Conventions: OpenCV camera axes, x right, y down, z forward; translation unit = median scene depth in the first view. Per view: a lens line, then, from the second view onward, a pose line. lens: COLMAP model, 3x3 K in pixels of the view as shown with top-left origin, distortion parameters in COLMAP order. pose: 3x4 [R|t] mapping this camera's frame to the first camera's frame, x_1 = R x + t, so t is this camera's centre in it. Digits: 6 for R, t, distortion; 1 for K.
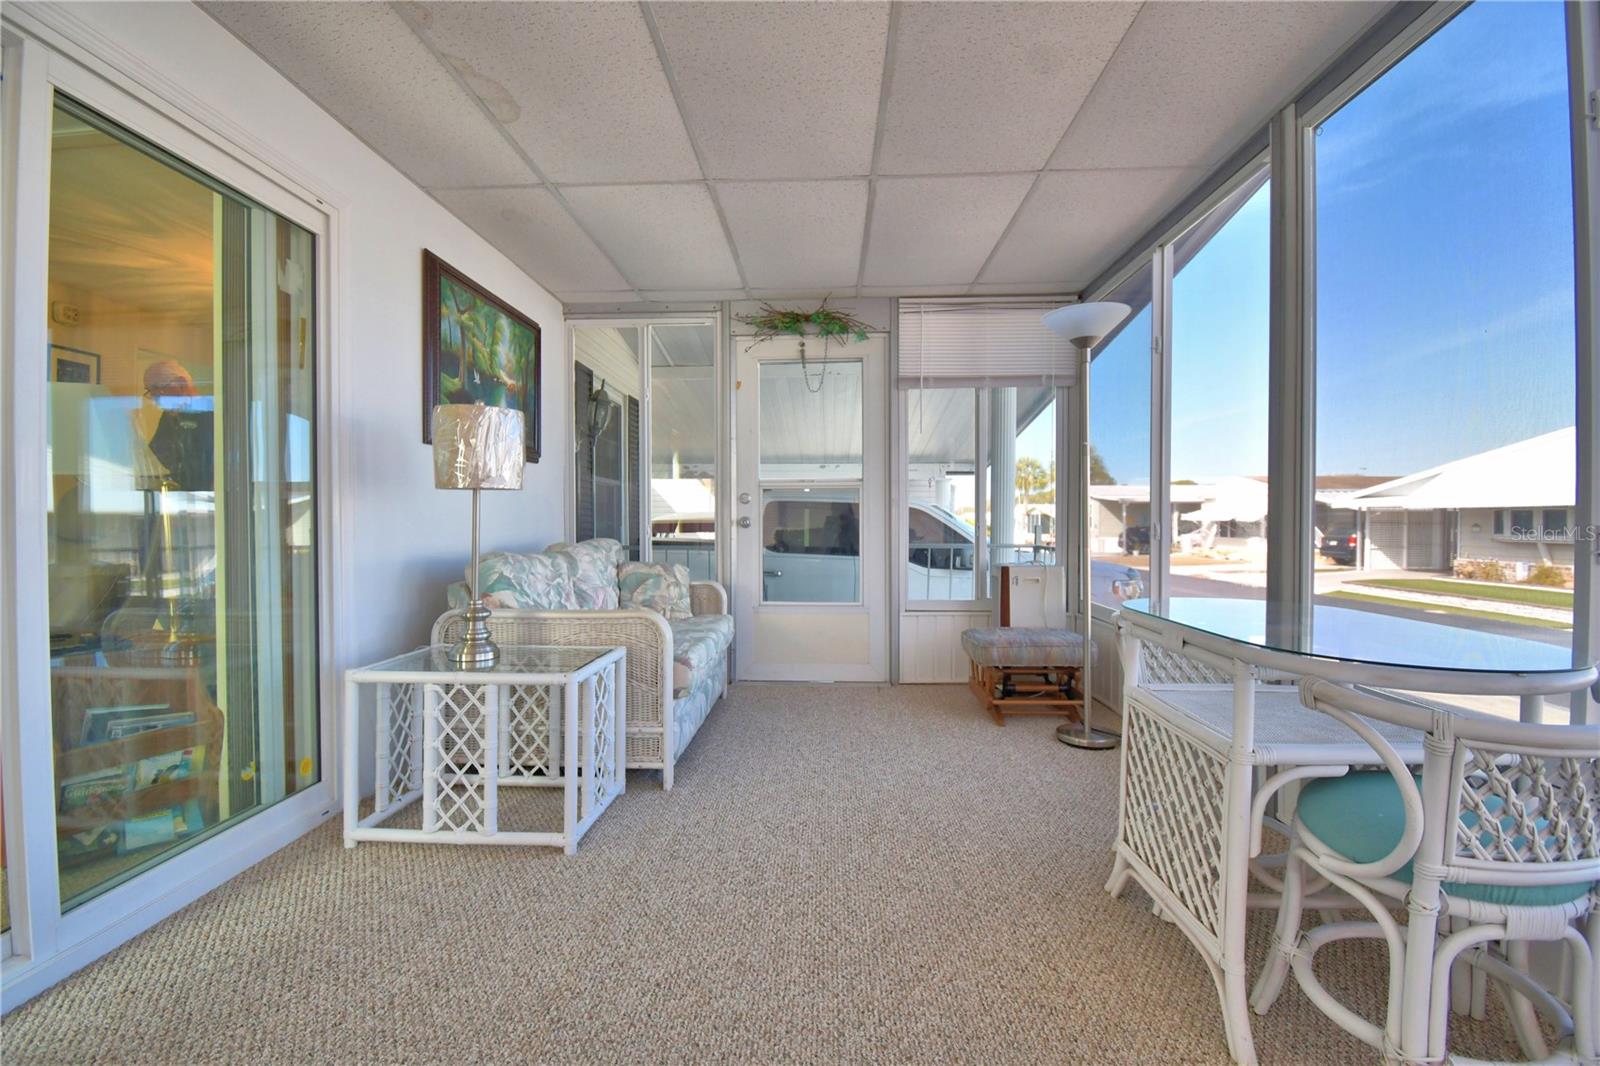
lens RADIAL K [[706.1, 0, 794.4], [0, 706.1, 536.0], [0, 0, 1]] dist [0.002310, -0.014856]
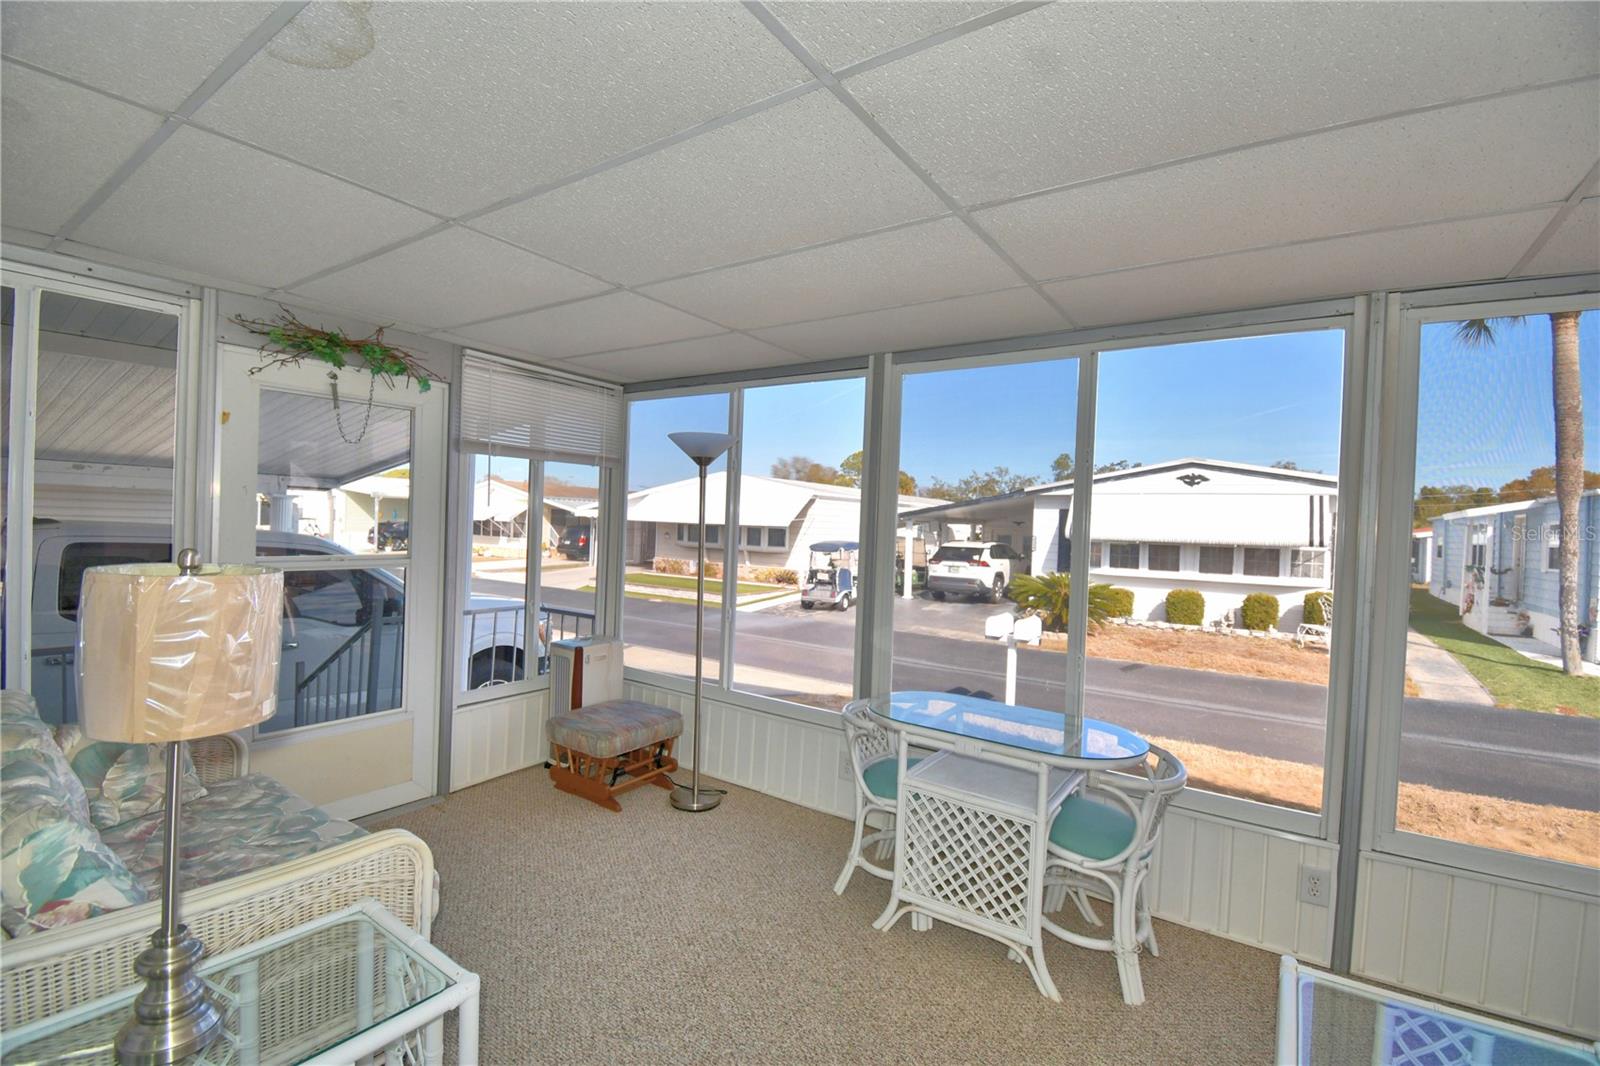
lens RADIAL K [[706.1, 0, 801.1], [0, 706.1, 530.0], [0, 0, 1]] dist [0.002310, -0.014856]
pose [[0.519846, 0.011596, 0.854181, -0.363796], [-0.021766, 0.999763, -0.000327, -0.120017], [-0.853982, -0.018422, 0.519976, 0.192926]]
